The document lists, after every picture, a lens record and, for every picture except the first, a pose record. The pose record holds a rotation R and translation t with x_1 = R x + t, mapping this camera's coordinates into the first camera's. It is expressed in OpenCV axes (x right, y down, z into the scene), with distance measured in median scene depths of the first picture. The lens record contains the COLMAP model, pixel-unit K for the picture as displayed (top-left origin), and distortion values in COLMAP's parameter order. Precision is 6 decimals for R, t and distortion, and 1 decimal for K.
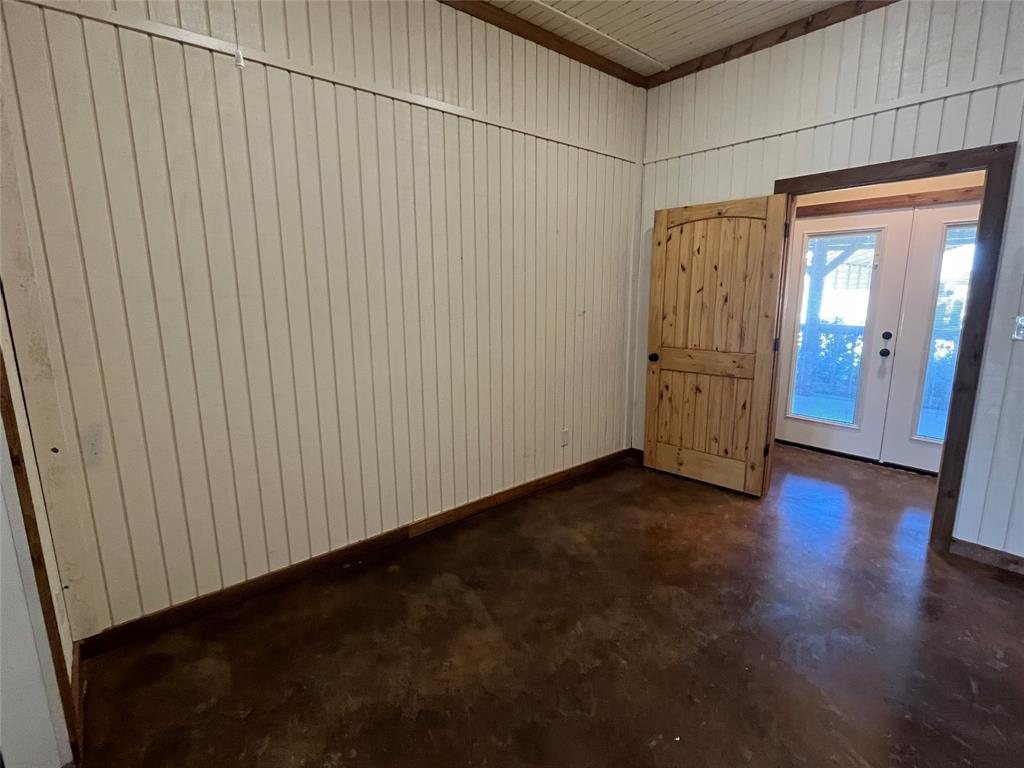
lens RADIAL K [[495.0, 0, 514.9], [0, 495.0, 383.9], [0, 0, 1]] dist [-0.003627, -0.000563]
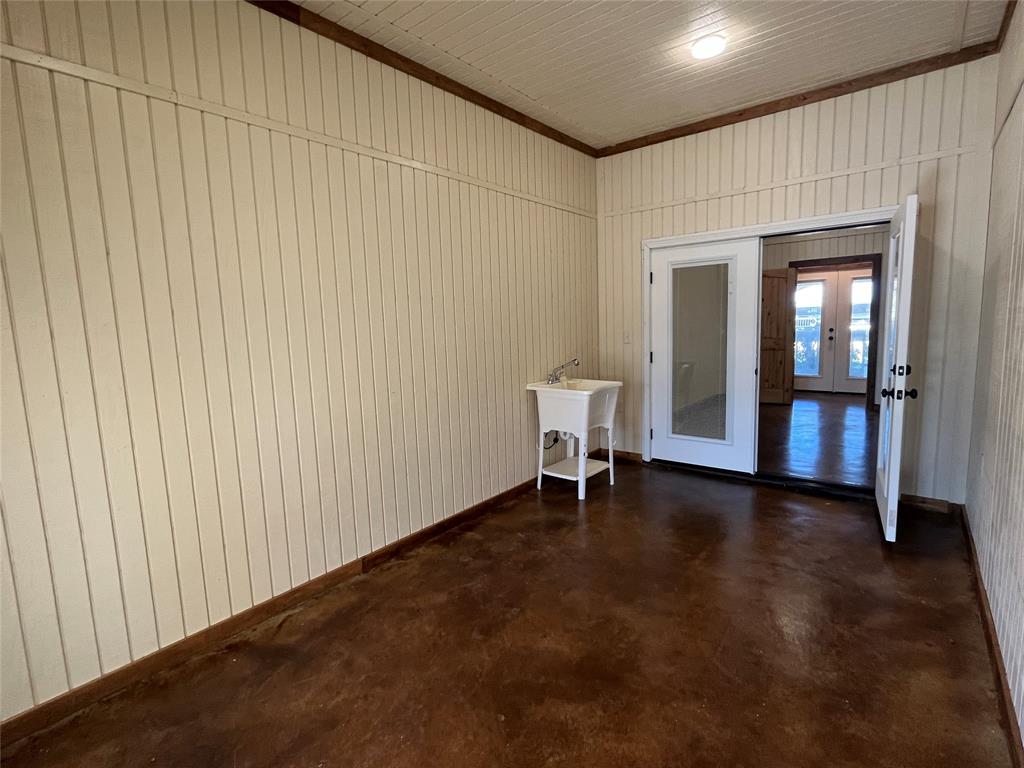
lens RADIAL K [[495.0, 0, 510.1], [0, 495.0, 382.7], [0, 0, 1]] dist [-0.003627, -0.000563]
pose [[0.985151, -0.050862, 0.163983, -0.192821], [0.061571, 0.996243, -0.060897, 0.034712], [-0.160270, 0.070089, 0.984582, -0.169104]]
